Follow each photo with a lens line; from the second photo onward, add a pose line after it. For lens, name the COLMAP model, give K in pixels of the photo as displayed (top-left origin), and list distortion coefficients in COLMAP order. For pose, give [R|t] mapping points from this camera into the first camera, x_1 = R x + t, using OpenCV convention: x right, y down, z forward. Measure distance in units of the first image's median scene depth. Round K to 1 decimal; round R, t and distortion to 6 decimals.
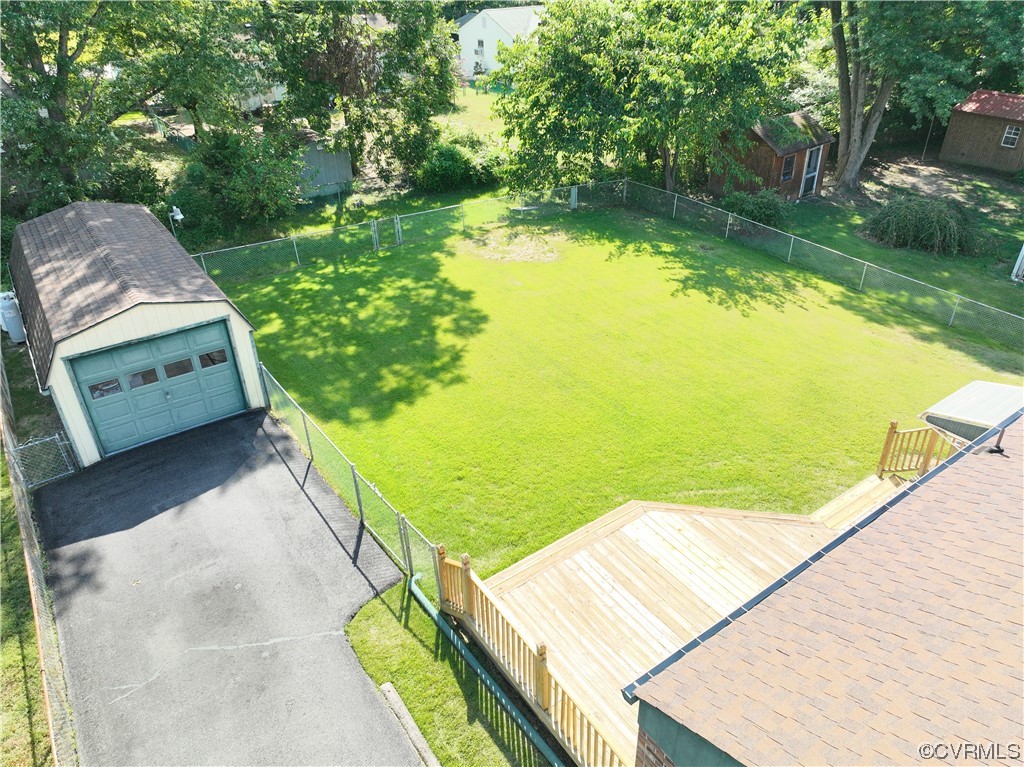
lens RADIAL K [[720.2, 0, 523.2], [0, 720.2, 385.0], [0, 0, 1]] dist [0.004911, 0.010528]
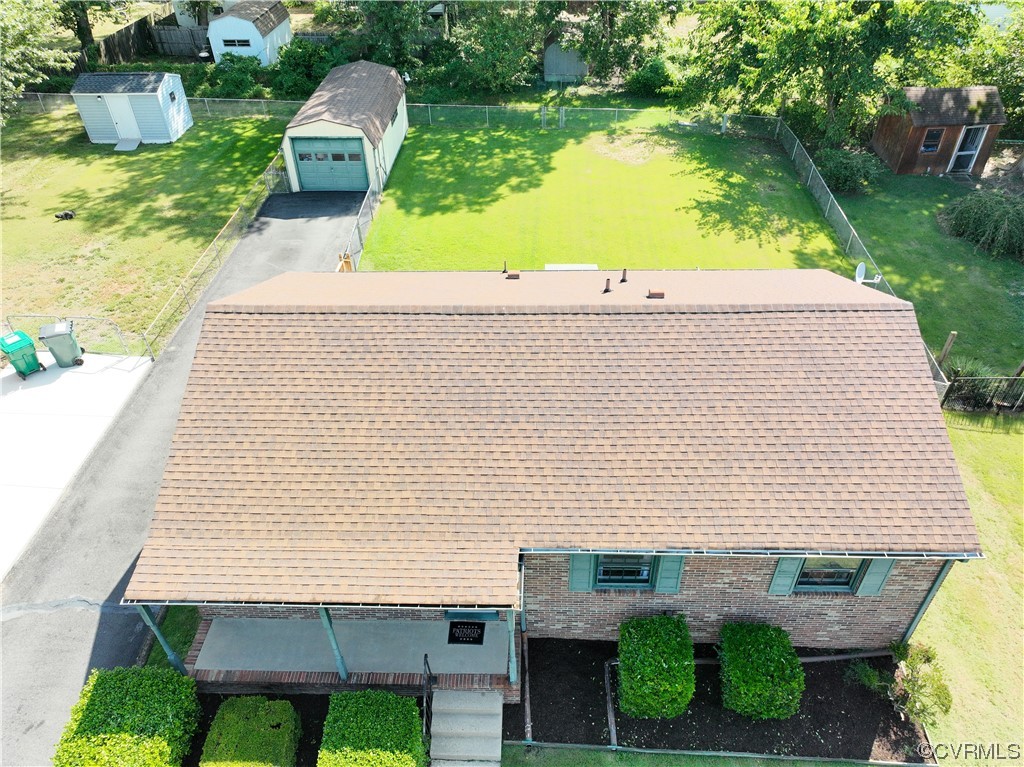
lens RADIAL K [[720.2, 0, 520.4], [0, 720.2, 398.7], [0, 0, 1]] dist [0.004911, 0.010528]
pose [[0.789626, 0.397996, -0.467000, 0.778243], [-0.313349, 0.915930, 0.250768, -0.048162], [0.527544, -0.051679, 0.847954, -0.325206]]
